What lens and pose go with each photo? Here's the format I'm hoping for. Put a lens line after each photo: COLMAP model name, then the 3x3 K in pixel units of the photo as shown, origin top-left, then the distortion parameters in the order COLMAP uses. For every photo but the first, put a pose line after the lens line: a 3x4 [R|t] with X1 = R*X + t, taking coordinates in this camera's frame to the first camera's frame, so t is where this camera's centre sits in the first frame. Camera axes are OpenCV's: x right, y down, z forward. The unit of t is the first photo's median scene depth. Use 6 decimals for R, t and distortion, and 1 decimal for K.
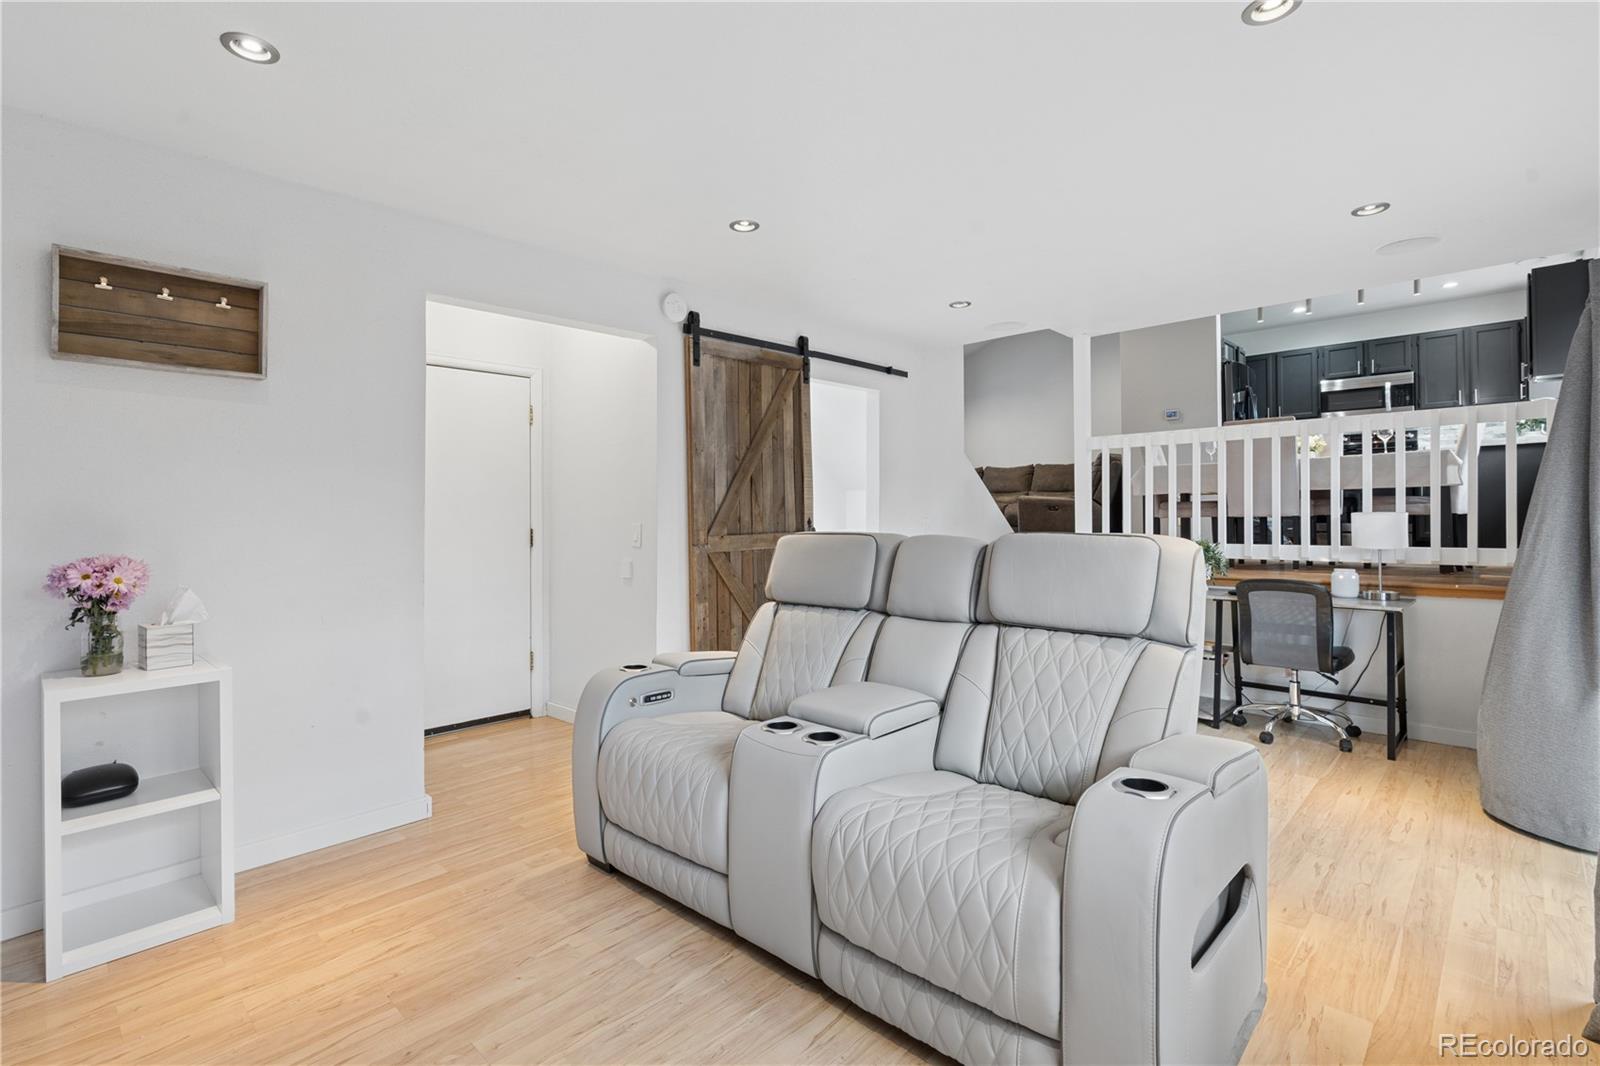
lens RADIAL K [[754.1, 0, 772.8], [0, 754.1, 508.6], [0, 0, 1]] dist [-0.000454, 0.002499]
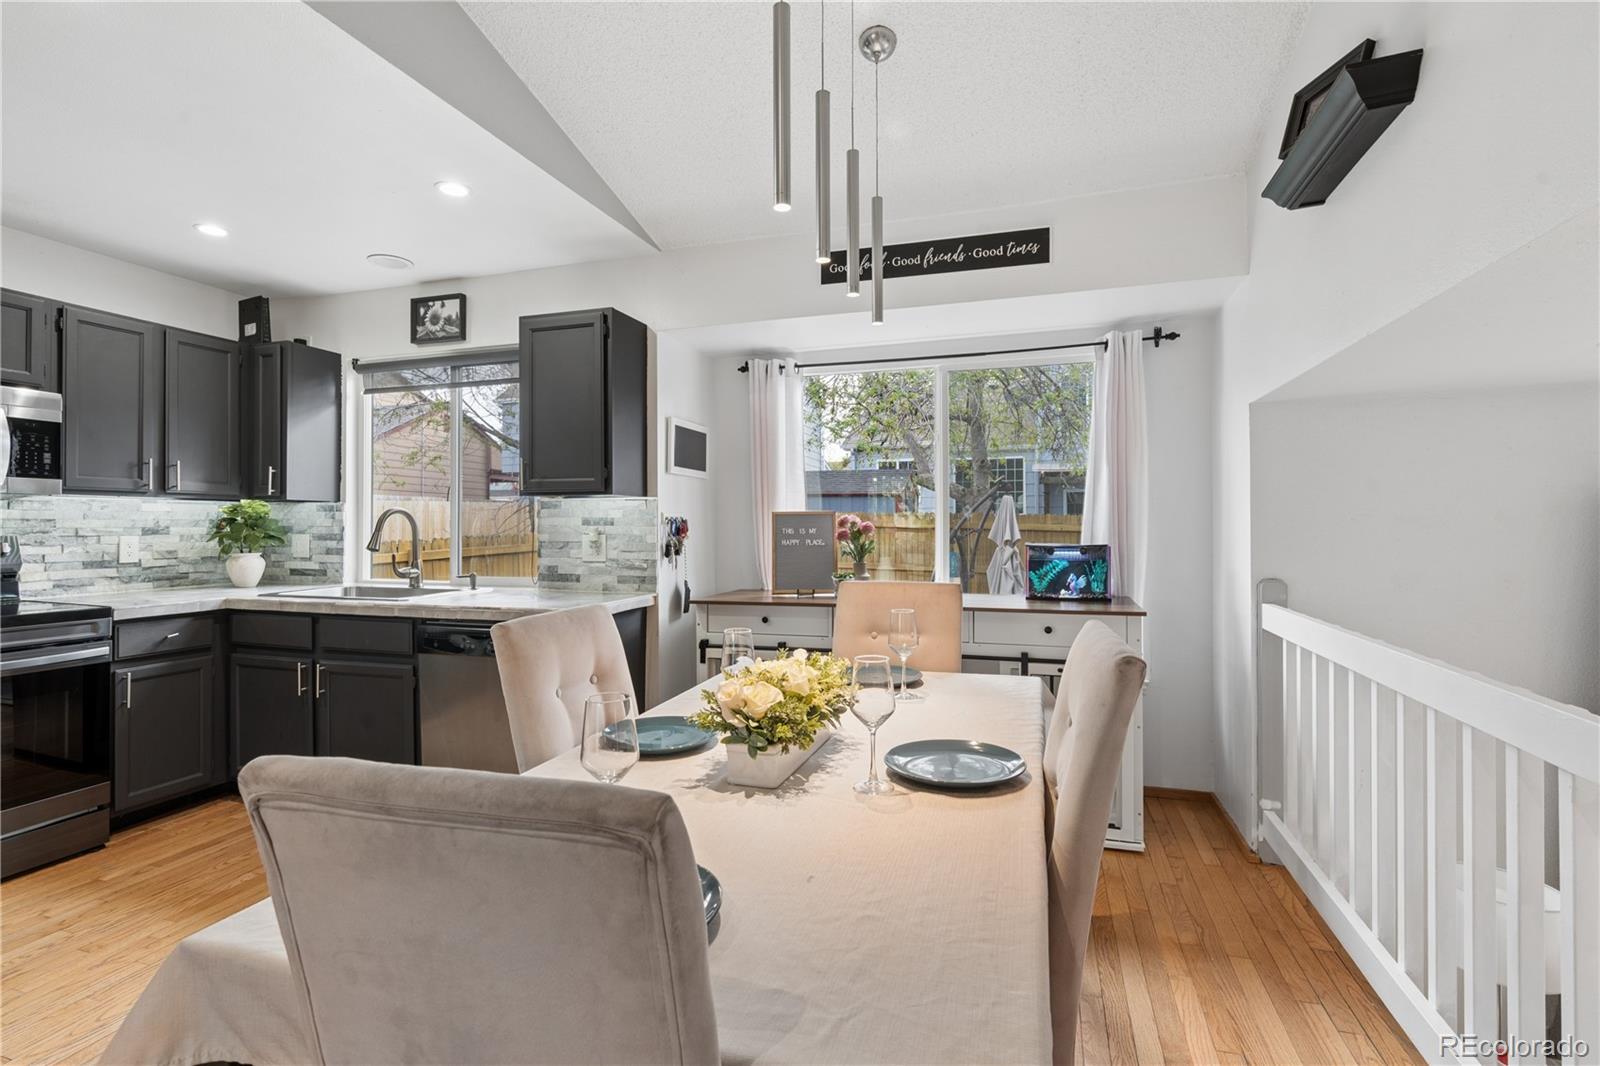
lens RADIAL K [[754.1, 0, 785.0], [0, 754.1, 521.8], [0, 0, 1]] dist [-0.000454, 0.002499]
pose [[-0.449018, 0.018104, 0.893339, 0.332915], [0.003438, 0.999822, -0.018534, -0.108025], [-0.893516, -0.005251, -0.449000, 0.859115]]
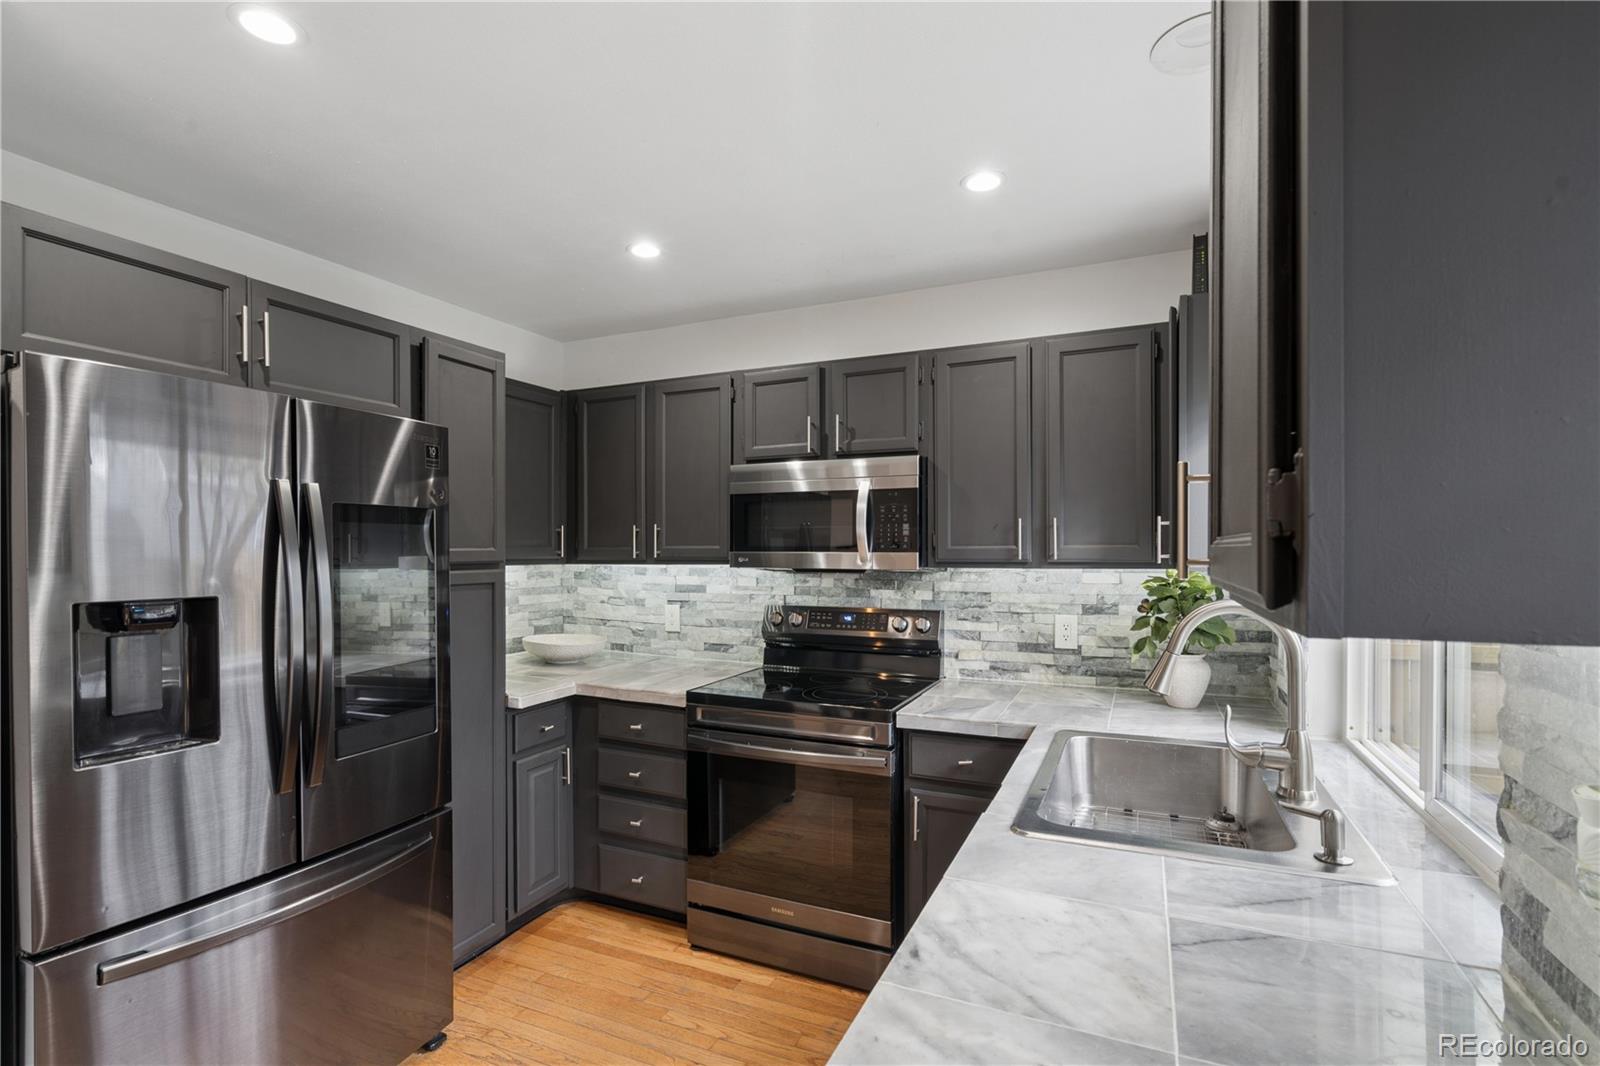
lens RADIAL K [[754.1, 0, 795.9], [0, 754.1, 554.0], [0, 0, 1]] dist [-0.000454, 0.002499]
pose [[0.938612, 0.012297, 0.344754, 0.692284], [-0.013058, 0.999915, -0.000114, -0.138033], [-0.344726, -0.004395, 0.938693, 0.708385]]
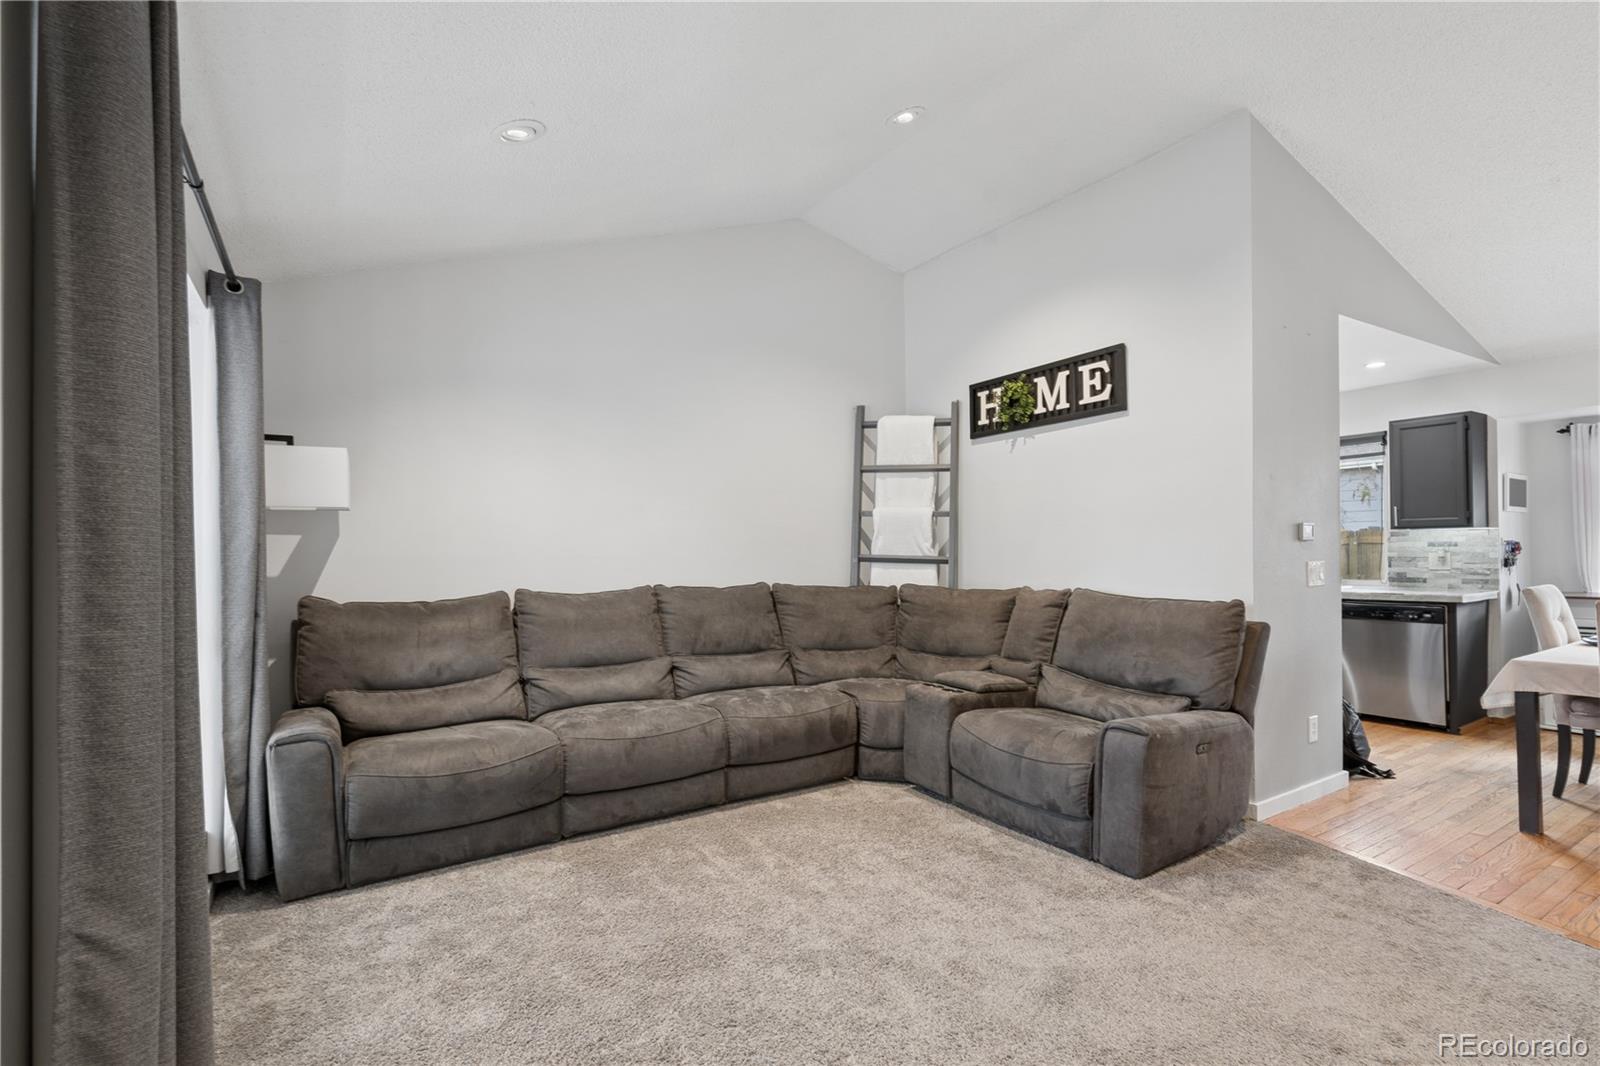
lens RADIAL K [[754.1, 0, 800.9], [0, 754.1, 546.7], [0, 0, 1]] dist [-0.000454, 0.002499]
pose [[0.224036, 0.015807, 0.974453, -0.045164], [0.004744, 0.999839, -0.017310, -0.104933], [-0.974569, 0.008501, 0.223925, 1.194203]]
